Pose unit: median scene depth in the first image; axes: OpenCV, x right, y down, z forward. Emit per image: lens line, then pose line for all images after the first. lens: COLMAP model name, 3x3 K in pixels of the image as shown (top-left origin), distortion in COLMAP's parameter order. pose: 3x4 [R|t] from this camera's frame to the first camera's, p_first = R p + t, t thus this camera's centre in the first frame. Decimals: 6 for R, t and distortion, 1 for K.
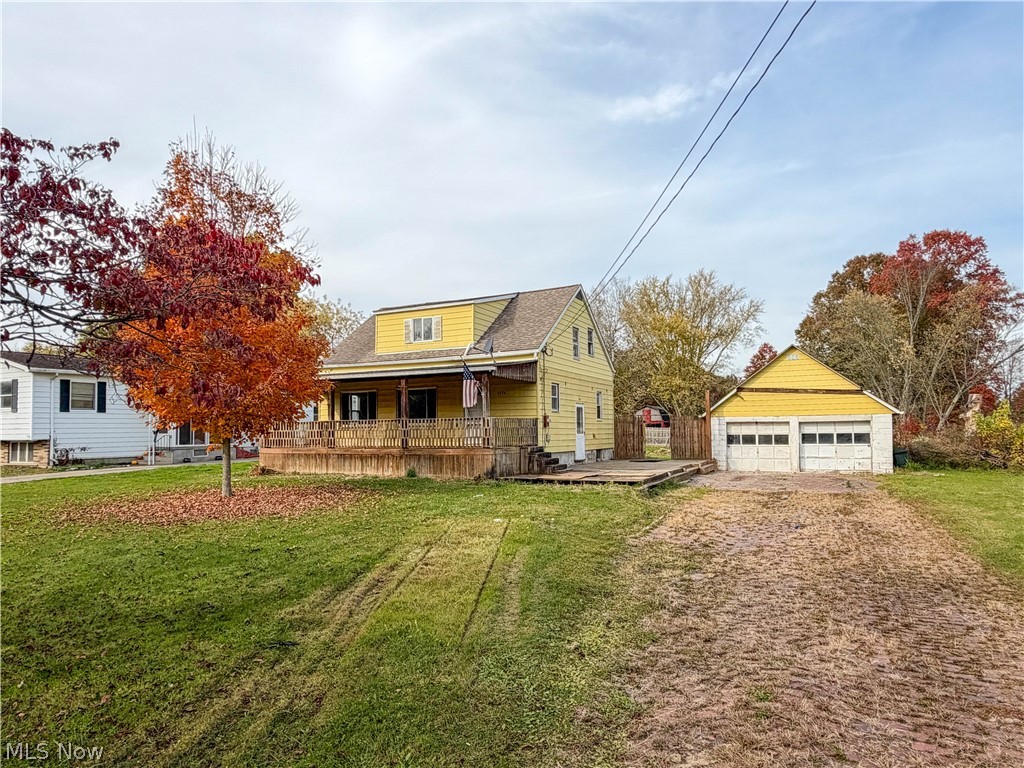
lens RADIAL K [[624.4, 0, 517.5], [0, 624.4, 391.0], [0, 0, 1]] dist [-0.000481, 0.000482]
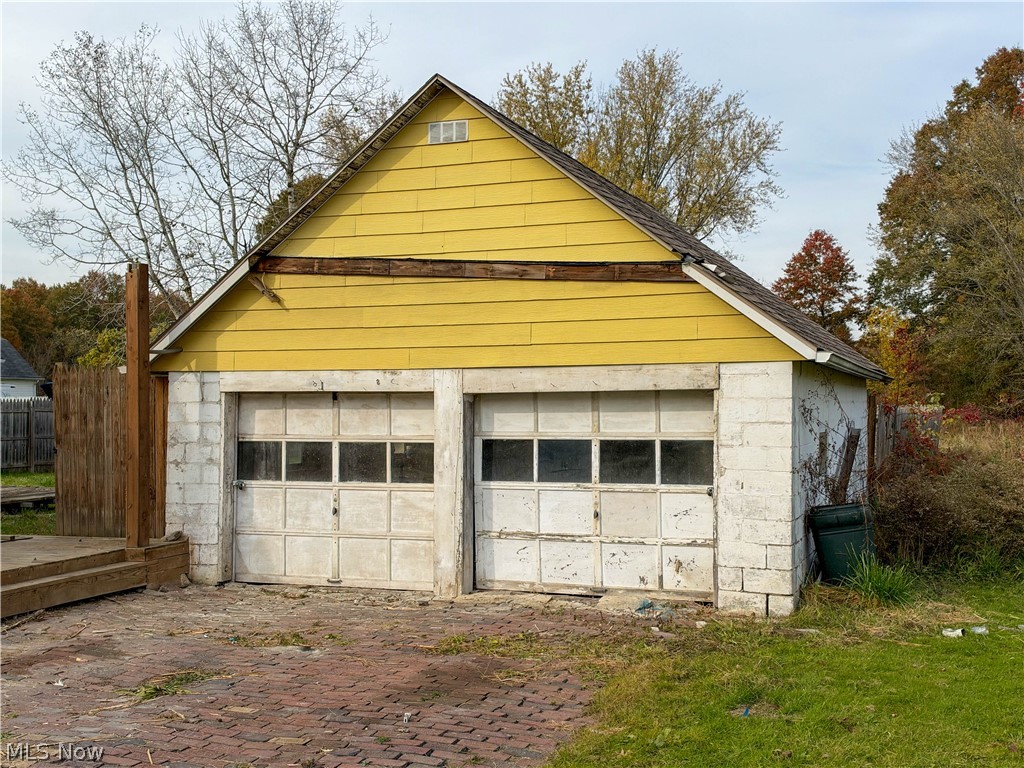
lens RADIAL K [[1197.1, 0, 521.9], [0, 1197.1, 379.1], [0, 0, 1]] dist [0.096074, 0.000000]
pose [[0.994498, 0.008038, 0.104449, 0.410553], [-0.012249, 0.999135, 0.039738, 0.023652], [-0.104040, -0.040799, 0.993736, 0.506149]]
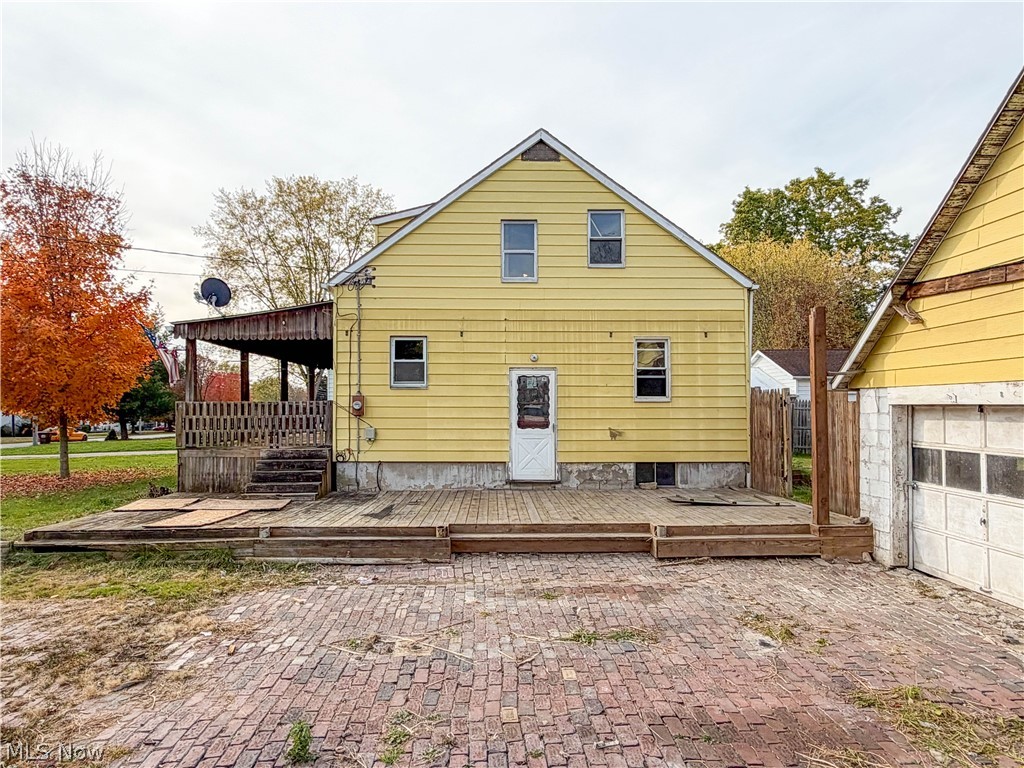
lens RADIAL K [[666.6, 0, 506.6], [0, 666.6, 390.9], [0, 0, 1]] dist [-0.000050, 0.002763]
pose [[0.469193, -0.016520, -0.882941, 0.540116], [0.053733, 0.998507, 0.009871, 0.030345], [0.881459, -0.052074, 0.469380, 0.698889]]
